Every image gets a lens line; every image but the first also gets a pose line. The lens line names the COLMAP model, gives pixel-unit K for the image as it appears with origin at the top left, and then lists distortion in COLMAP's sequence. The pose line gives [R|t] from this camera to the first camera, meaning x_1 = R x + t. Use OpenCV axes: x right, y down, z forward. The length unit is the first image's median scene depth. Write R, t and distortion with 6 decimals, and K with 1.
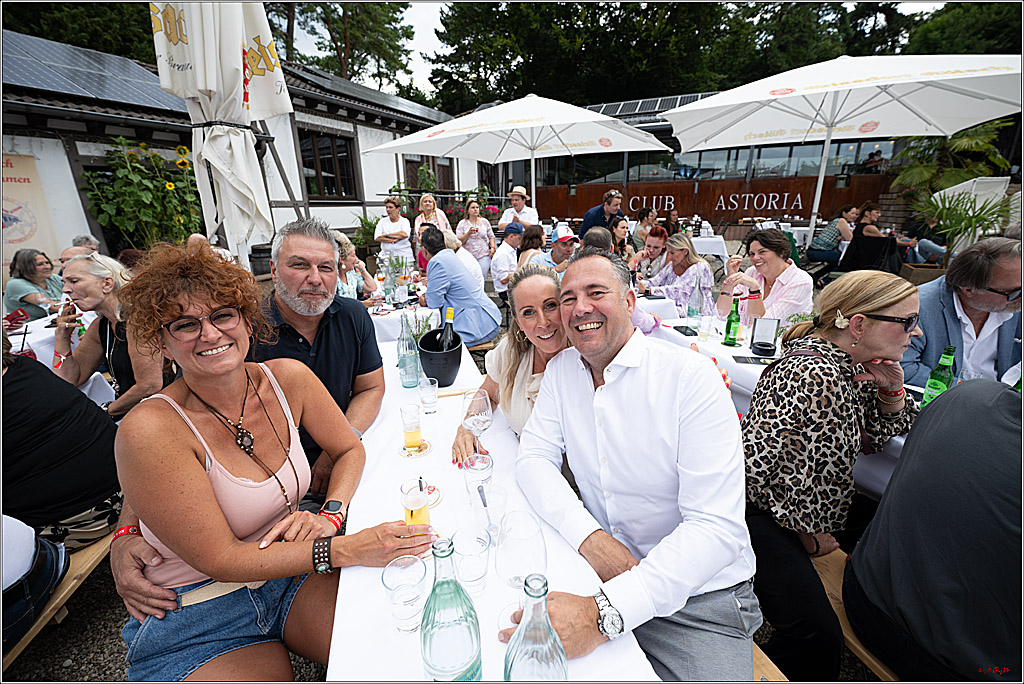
lens RADIAL K [[406.6, 0, 509.5], [0, 406.6, 341.6], [0, 0, 1]] dist [-0.025275, 0.002107]
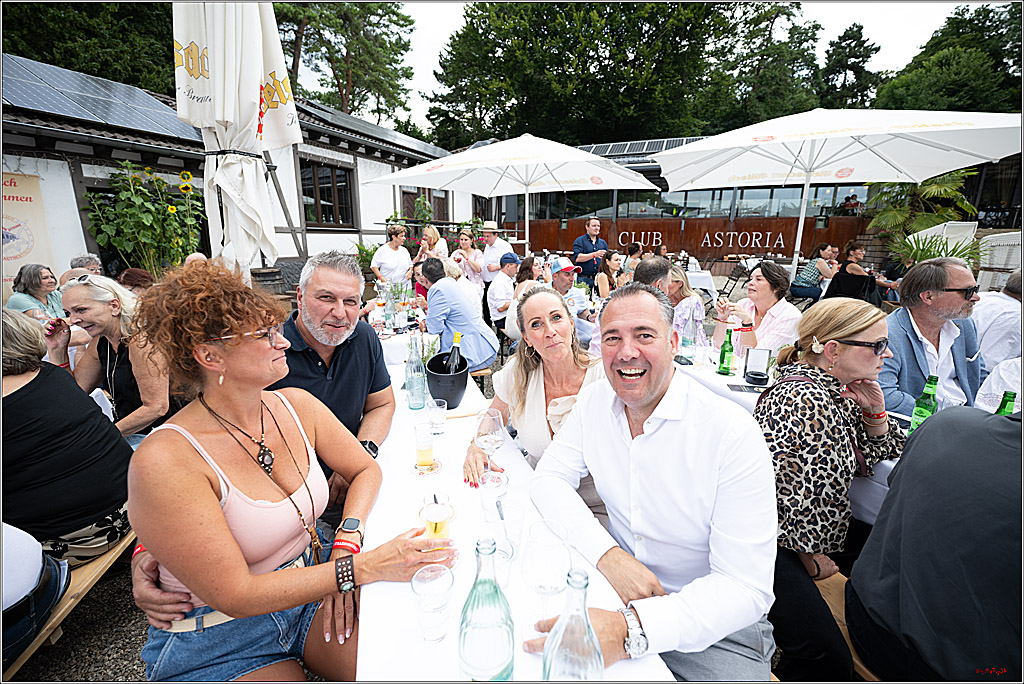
lens RADIAL K [[406.6, 0, 507.2], [0, 406.6, 339.6], [0, 0, 1]] dist [-0.025275, 0.002107]
pose [[0.999549, 0.020840, 0.021636, -0.006620], [-0.019108, 0.996817, -0.077403, 0.002135], [-0.023180, 0.076954, 0.996765, -0.005553]]
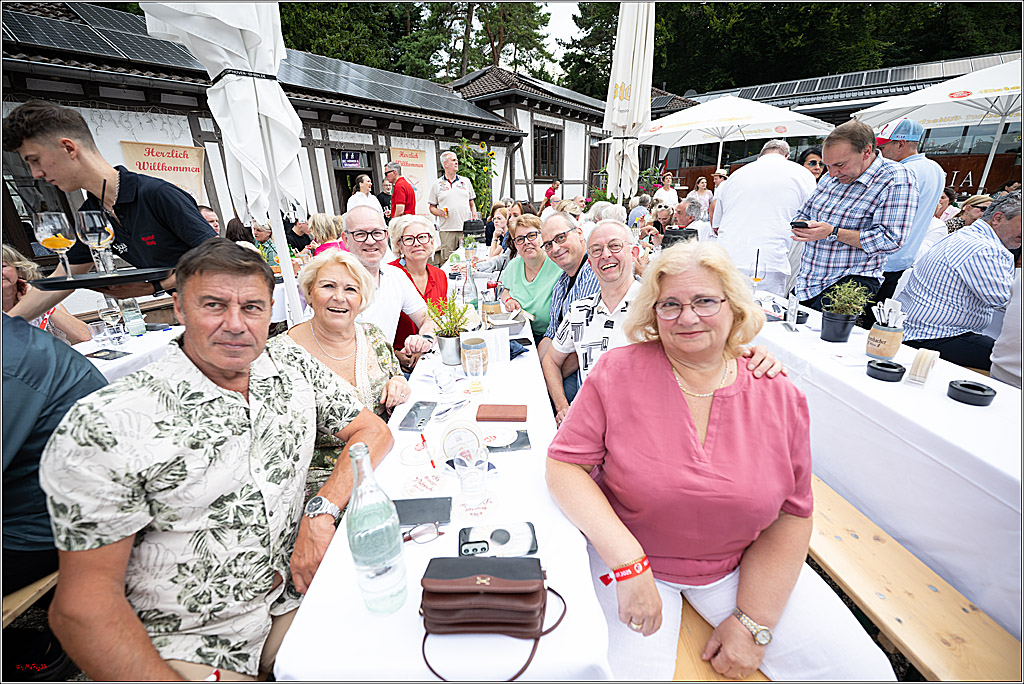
lens RADIAL K [[406.6, 0, 507.9], [0, 406.6, 343.3], [0, 0, 1]] dist [-0.025275, 0.002107]
pose [[0.972696, 0.075973, -0.219296, -0.225163], [-0.066253, 0.996480, 0.051354, 0.122615], [0.222425, -0.035423, 0.974306, -0.331772]]
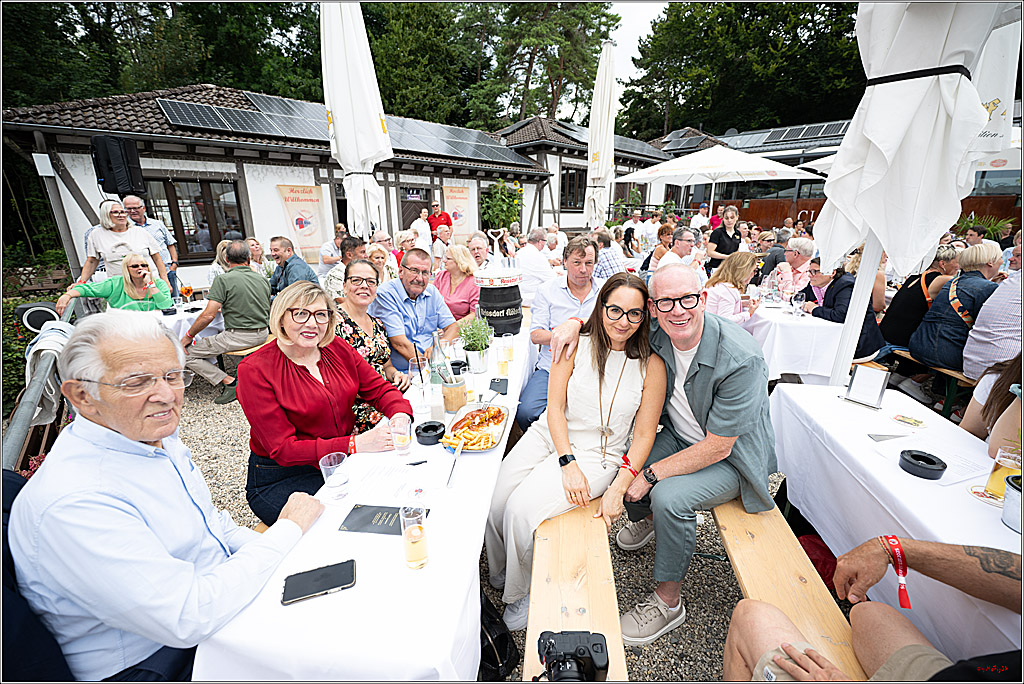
lens RADIAL K [[406.6, 0, 509.0], [0, 406.6, 340.4], [0, 0, 1]] dist [-0.025275, 0.002107]
pose [[0.927523, 0.126974, -0.351538, -0.041796], [-0.133130, 0.991076, 0.006713, 0.178841], [0.349254, 0.040574, 0.936149, -0.548635]]
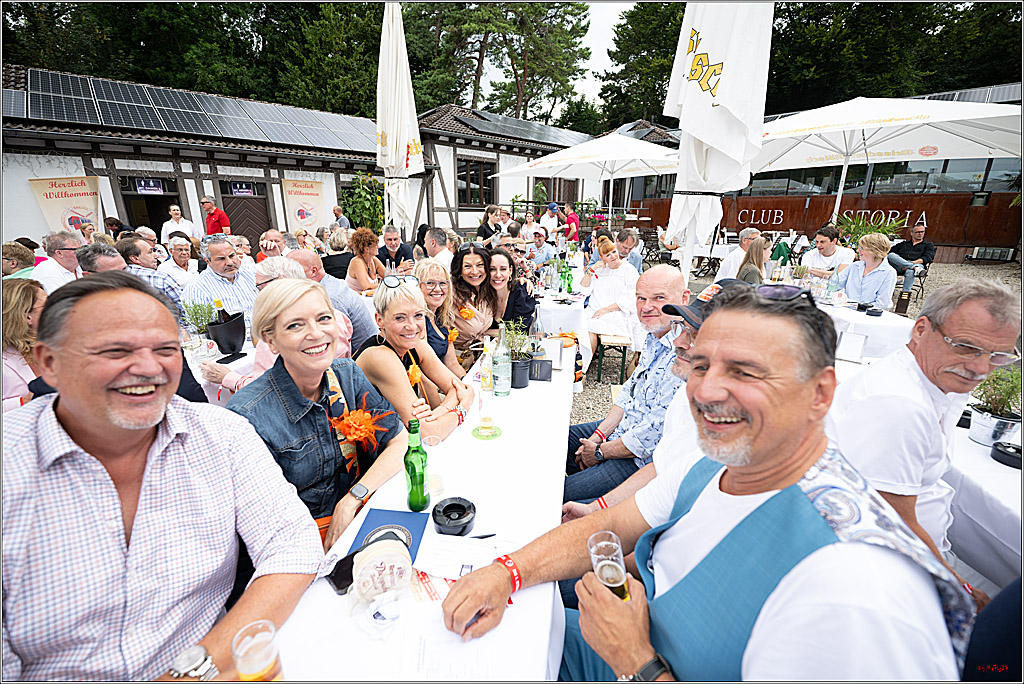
lens RADIAL K [[406.6, 0, 510.6], [0, 406.6, 339.1], [0, 0, 1]] dist [-0.025275, 0.002107]
pose [[0.924366, 0.135345, -0.356692, 0.241555], [-0.142106, 0.989824, 0.007319, 0.077033], [0.354053, 0.043923, 0.934193, -0.259408]]
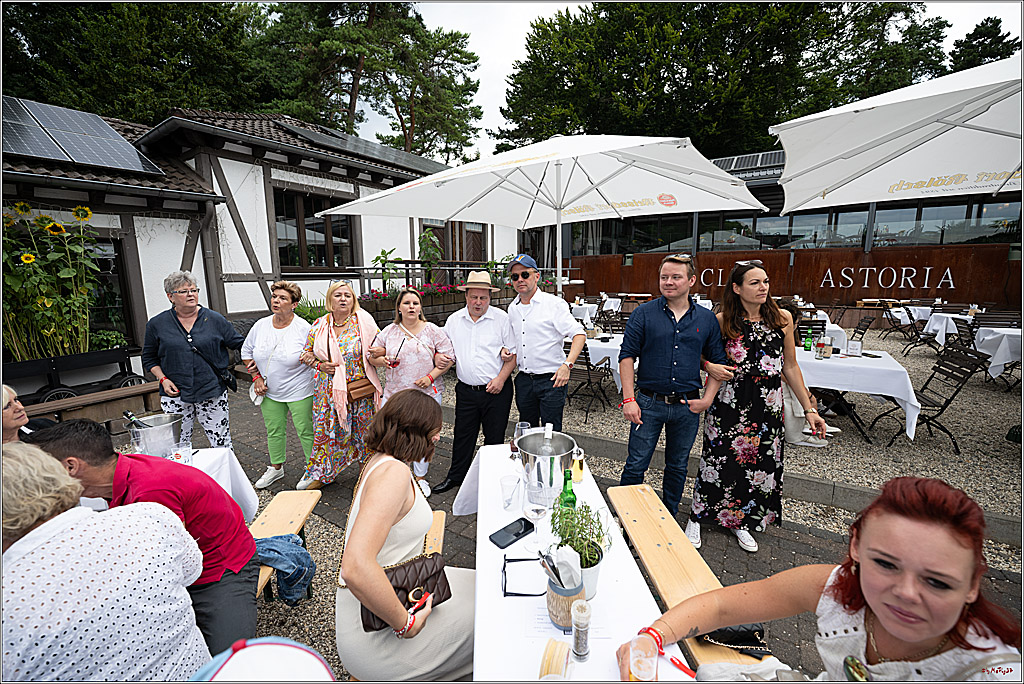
lens RADIAL K [[406.6, 0, 512.2], [0, 406.6, 341.5], [0, 0, 1]] dist [-0.025275, 0.002107]
pose [[0.988703, 0.036101, -0.145477, 0.072843], [-0.057400, 0.987768, -0.144983, -0.115312], [0.138464, 0.151695, 0.978681, 0.273771]]
